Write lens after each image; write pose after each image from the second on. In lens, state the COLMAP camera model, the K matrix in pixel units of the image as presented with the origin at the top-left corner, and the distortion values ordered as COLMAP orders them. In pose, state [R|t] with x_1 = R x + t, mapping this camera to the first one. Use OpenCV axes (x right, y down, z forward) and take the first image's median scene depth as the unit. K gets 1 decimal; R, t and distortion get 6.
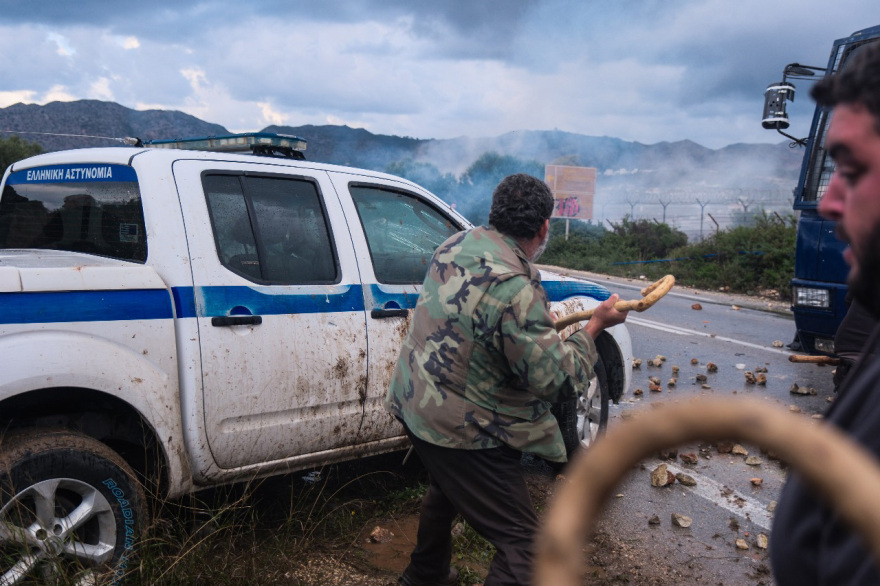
lens RADIAL K [[979.7, 0, 440.0], [0, 979.7, 293.0], [0, 0, 1]] dist [0.018023, 0.017676]
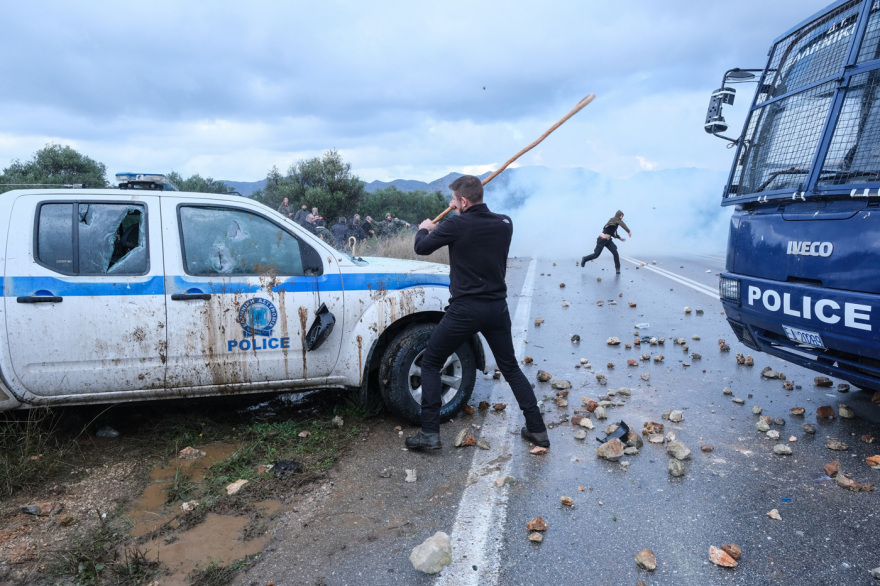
lens RADIAL K [[619.6, 0, 436.3], [0, 619.6, 312.5], [0, 0, 1]] dist [-0.026355, 0.010200]
pose [[0.866390, 0.030026, -0.498464, 0.709141], [-0.005867, 0.998734, 0.049964, -0.002640], [0.499333, -0.040364, 0.865469, 0.430207]]
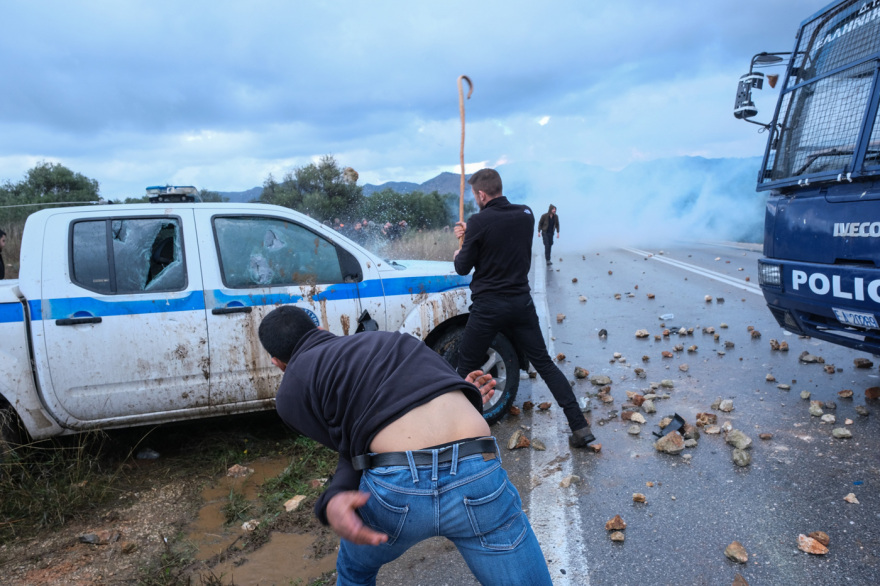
lens RADIAL K [[628.5, 0, 445.6], [0, 628.5, 313.6], [0, 0, 1]] dist [-0.032045, 0.005064]
pose [[0.875582, -0.015641, -0.482816, 0.642636], [0.044866, 0.997789, 0.049040, -0.003607], [0.480981, -0.064601, 0.874348, 0.401587]]
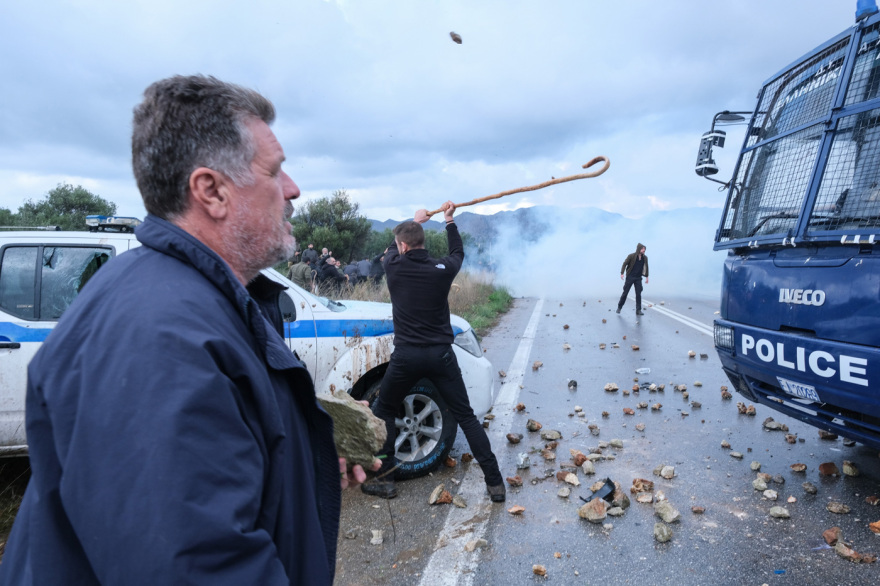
lens RADIAL K [[621.2, 0, 437.5], [0, 621.2, 308.0], [0, 0, 1]] dist [-0.022798, 0.003579]
pose [[0.857241, 0.000075, -0.514915, 0.737209], [-0.011244, 0.999764, -0.018573, -0.016390], [0.514792, 0.021711, 0.857040, 0.489358]]
